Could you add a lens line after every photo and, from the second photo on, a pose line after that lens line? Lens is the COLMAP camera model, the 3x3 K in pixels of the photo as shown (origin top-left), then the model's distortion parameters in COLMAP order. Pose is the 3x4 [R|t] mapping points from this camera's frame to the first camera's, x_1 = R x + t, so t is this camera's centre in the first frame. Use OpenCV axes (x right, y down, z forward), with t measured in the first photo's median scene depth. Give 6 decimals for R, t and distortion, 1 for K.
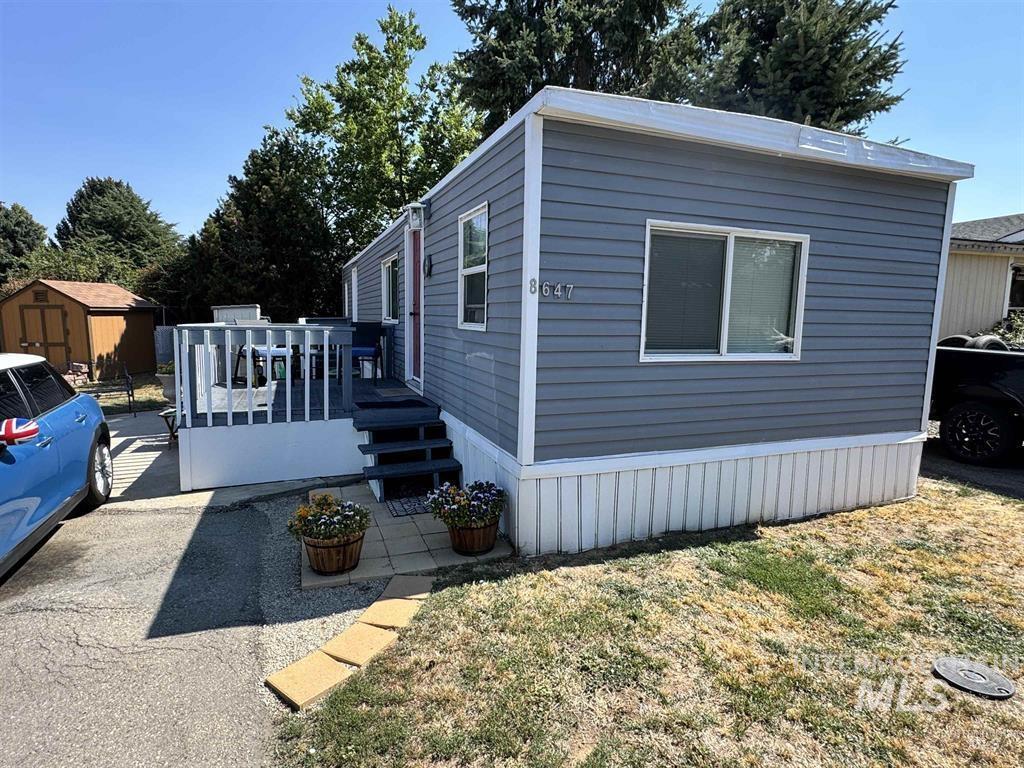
lens RADIAL K [[562.7, 0, 514.4], [0, 562.7, 382.3], [0, 0, 1]] dist [-0.005359, -0.000653]
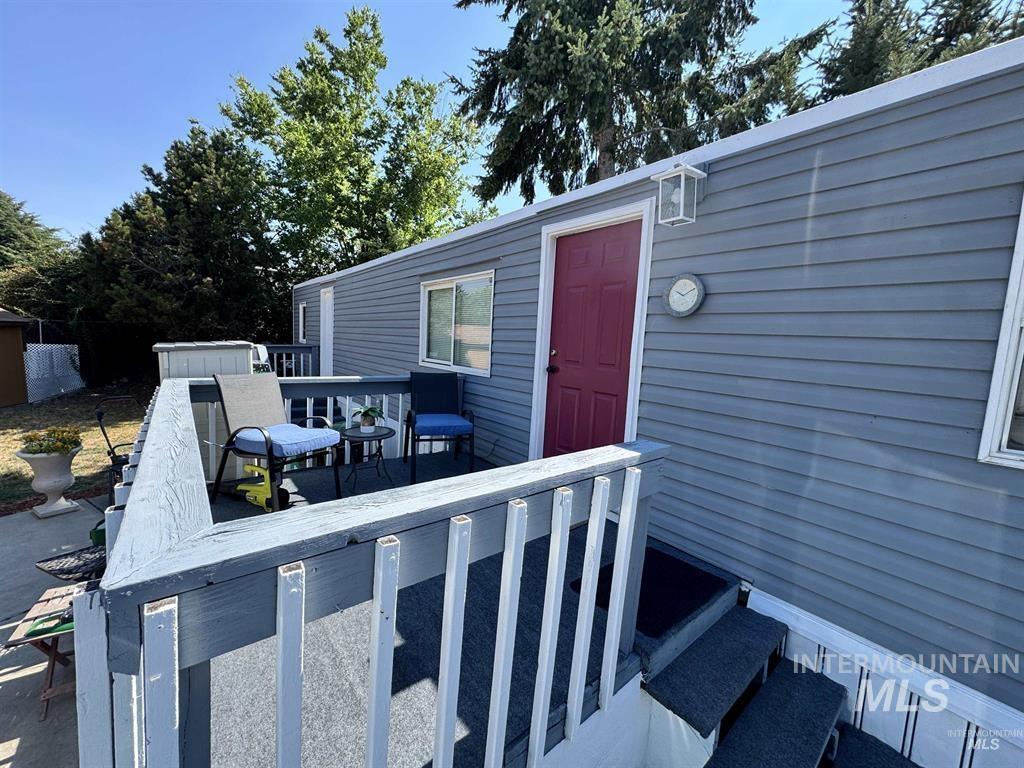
lens RADIAL K [[413.1, 0, 509.1], [0, 413.1, 380.7], [0, 0, 1]] dist [-0.000892, 0.000109]
pose [[0.958784, 0.002861, 0.284121, -0.166553], [-0.000984, 0.999977, -0.006749, -0.049824], [-0.284134, 0.006191, 0.958765, 0.272618]]
